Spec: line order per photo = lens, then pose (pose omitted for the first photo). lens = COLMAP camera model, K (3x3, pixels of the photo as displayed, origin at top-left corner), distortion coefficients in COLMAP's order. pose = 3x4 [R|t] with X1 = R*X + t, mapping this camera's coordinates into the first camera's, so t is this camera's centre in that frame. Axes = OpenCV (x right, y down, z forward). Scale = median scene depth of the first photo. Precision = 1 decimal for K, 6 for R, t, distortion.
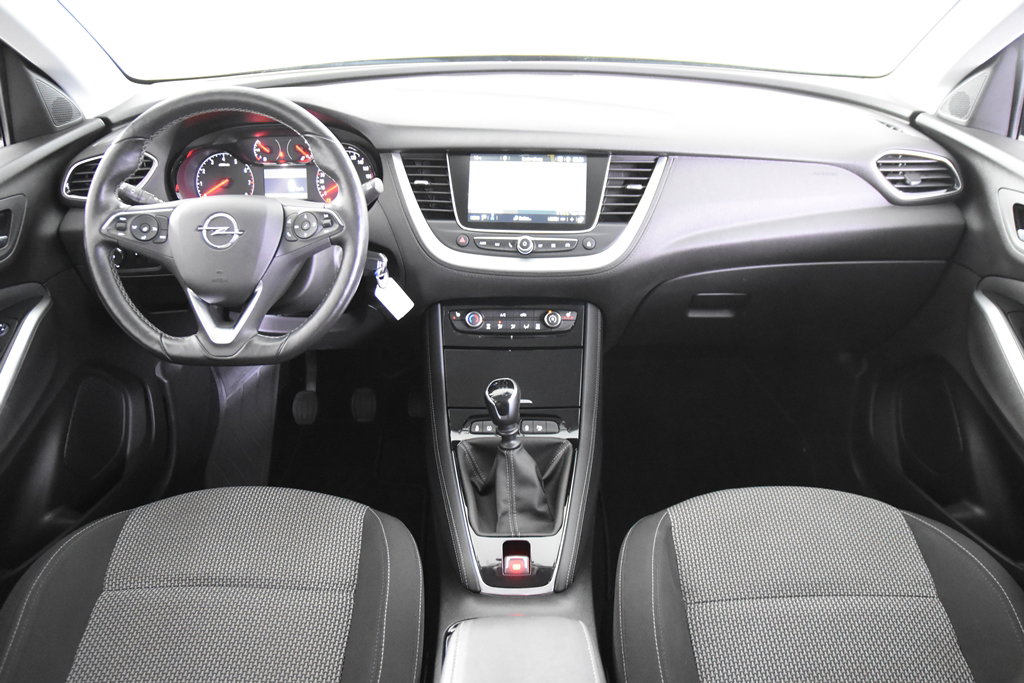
lens RADIAL K [[776.1, 0, 507.1], [0, 776.1, 339.1], [0, 0, 1]] dist [-0.103340, 0.055711]
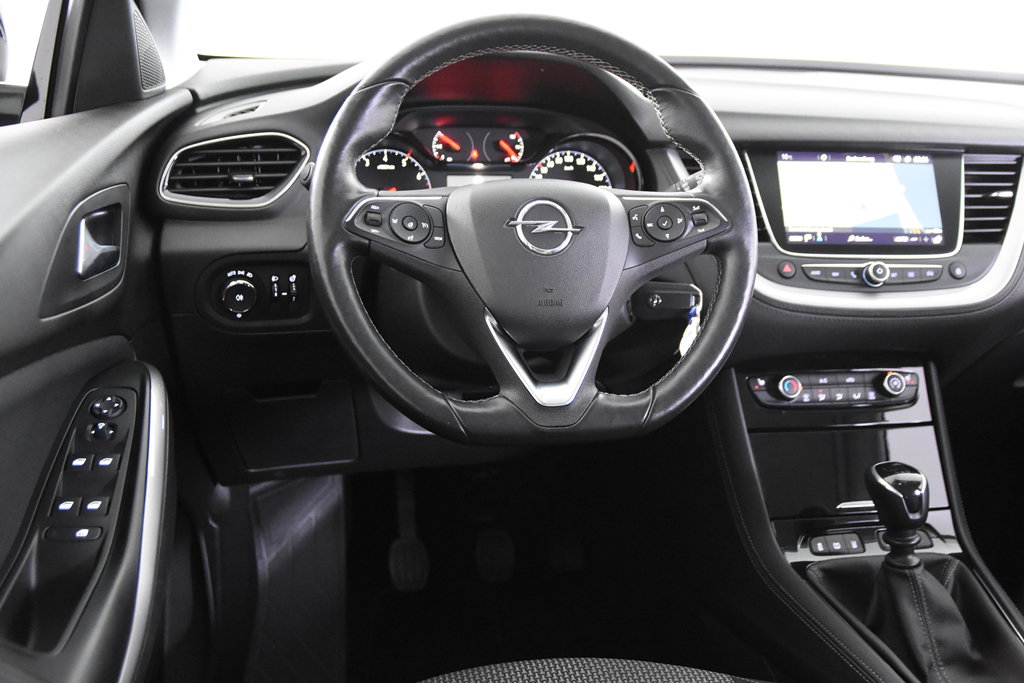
lens RADIAL K [[1031.8, 0, 510.5], [0, 1031.8, 343.8], [0, 0, 1]] dist [0.001567, 0.000000]
pose [[0.980078, -0.019235, 0.197678, -0.483099], [0.053039, 0.984501, -0.167165, 0.079235], [-0.191399, 0.174319, 0.965909, 0.168782]]
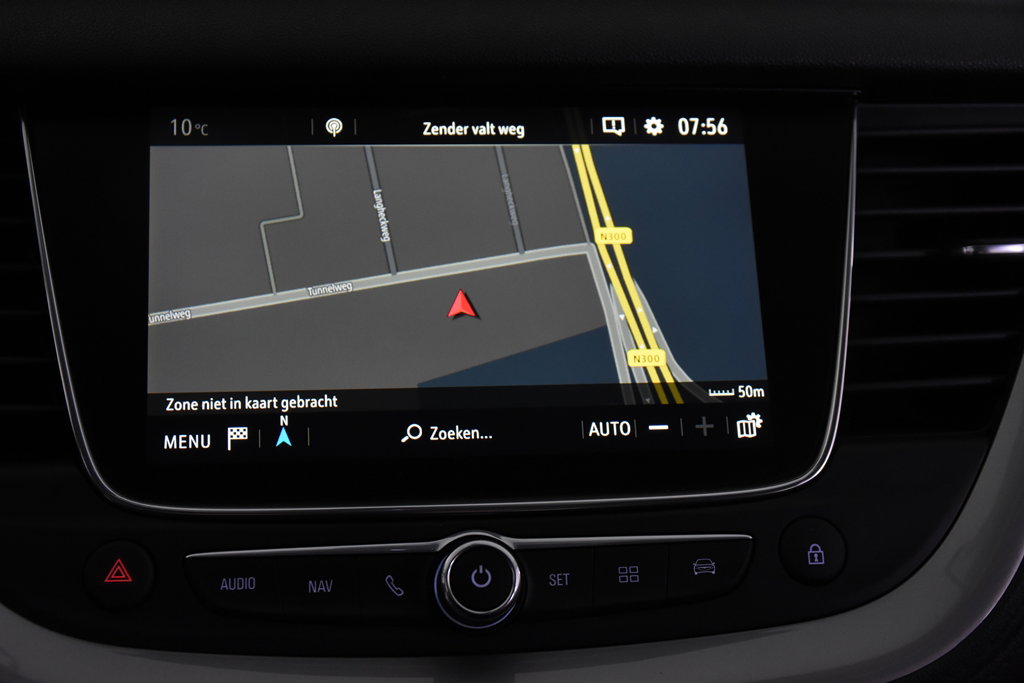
lens RADIAL K [[1596.8, 0, 512.8], [0, 1596.8, 338.7], [0, 0, 1]] dist [-0.065118, 0.000000]
pose [[0.980213, -0.033009, 0.195174, -0.038569], [0.070729, 0.979312, -0.189592, -0.105042], [-0.184878, 0.199645, 0.962269, 0.626469]]
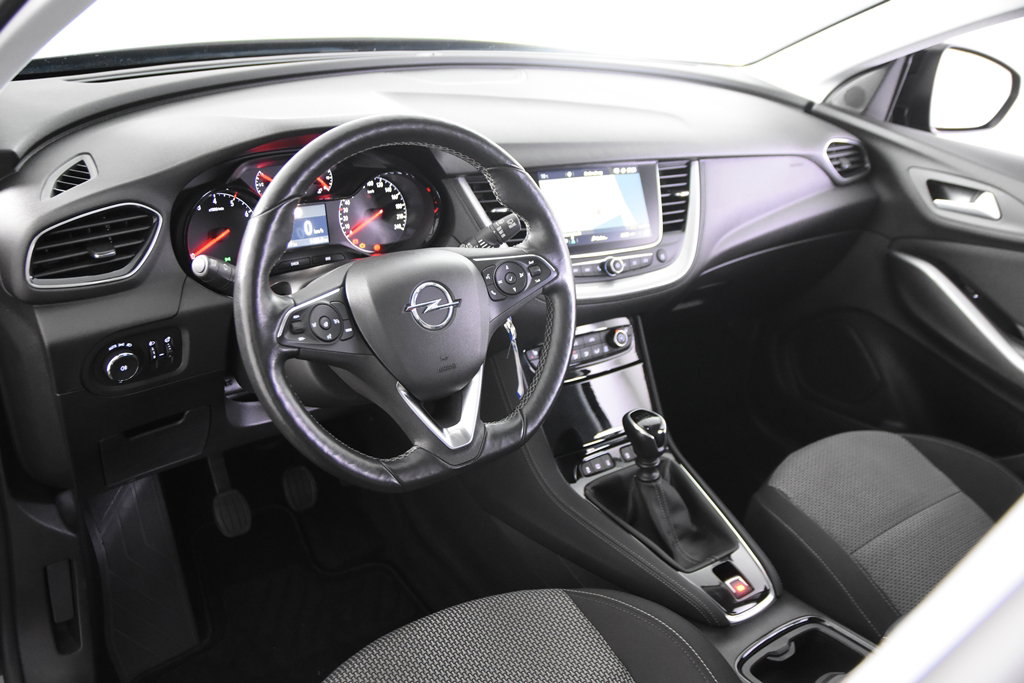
lens RADIAL K [[879.2, 0, 517.8], [0, 879.2, 346.3], [0, 0, 1]] dist [-0.049729, 0.008229]
pose [[0.800733, -0.190128, 0.568047, -0.687075], [0.170208, 0.981421, 0.088556, -0.139009], [-0.574330, 0.025776, 0.818218, 0.195217]]
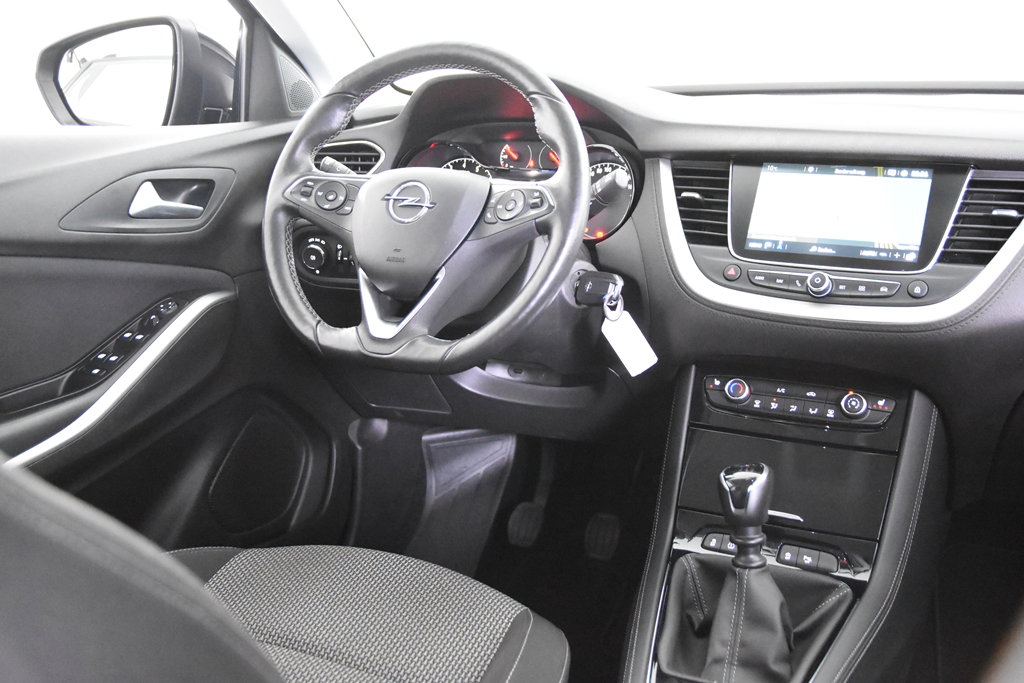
lens RADIAL K [[1031.8, 0, 510.7], [0, 1031.8, 344.1], [0, 0, 1]] dist [0.001567, 0.000000]
pose [[0.909413, 0.108998, -0.401358, 0.147104], [-0.197755, 0.962299, -0.186746, 0.155435], [0.365871, 0.249200, 0.896682, 0.085608]]
